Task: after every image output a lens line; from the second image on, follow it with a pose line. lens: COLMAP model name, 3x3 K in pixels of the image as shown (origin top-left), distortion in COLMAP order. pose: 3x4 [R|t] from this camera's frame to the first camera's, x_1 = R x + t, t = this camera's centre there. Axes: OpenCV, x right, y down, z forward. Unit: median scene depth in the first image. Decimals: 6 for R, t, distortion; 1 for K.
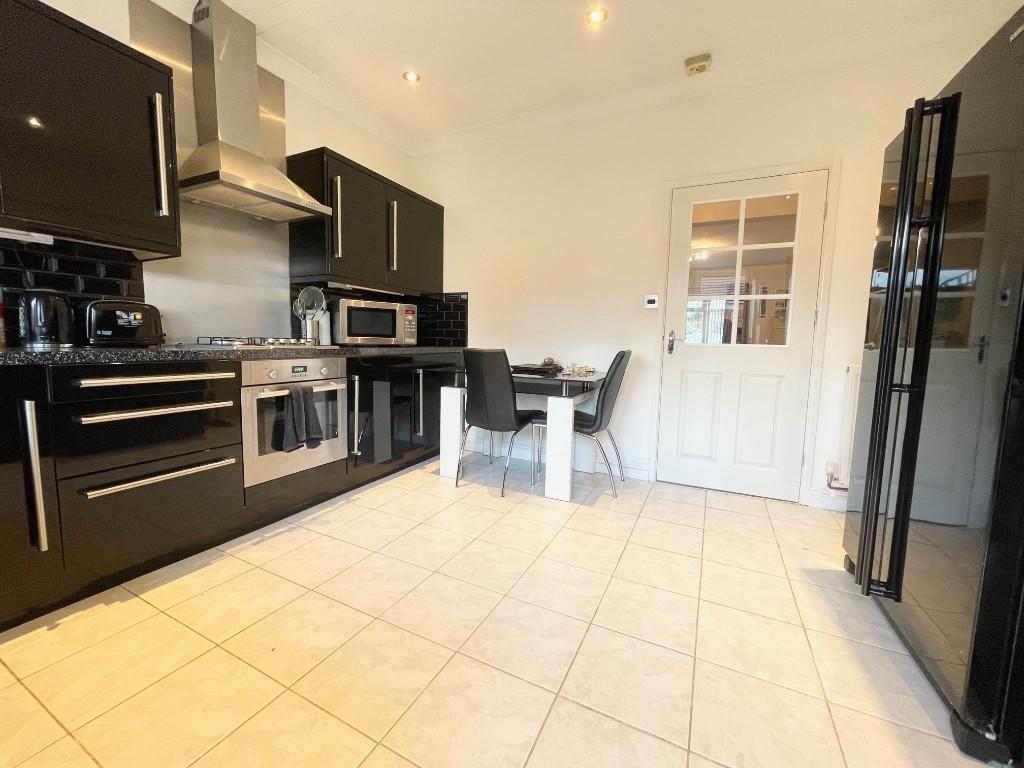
lens RADIAL K [[412.1, 0, 509.1], [0, 412.1, 378.4], [0, 0, 1]] dist [-0.003631, -0.000314]
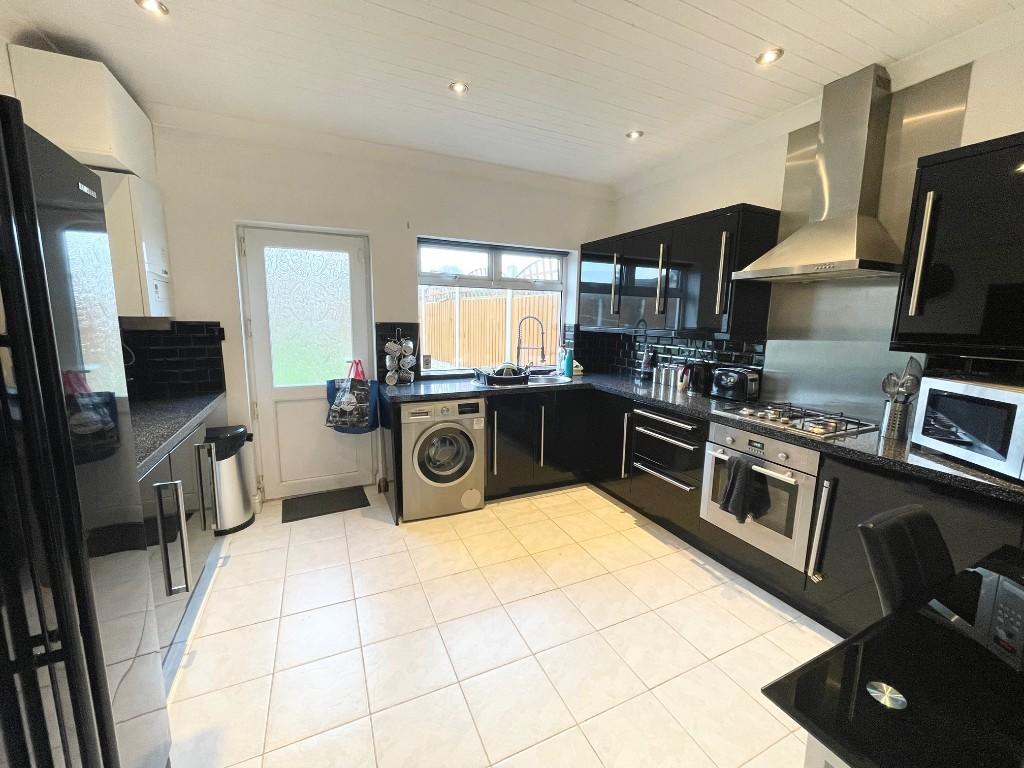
lens RADIAL K [[412.1, 0, 509.3], [0, 412.1, 380.9], [0, 0, 1]] dist [-0.003631, -0.000314]
pose [[-0.619879, 0.088704, -0.779668, 0.674861], [-0.106042, 0.975007, 0.195236, -0.327860], [0.777500, 0.203700, -0.594980, 1.180585]]
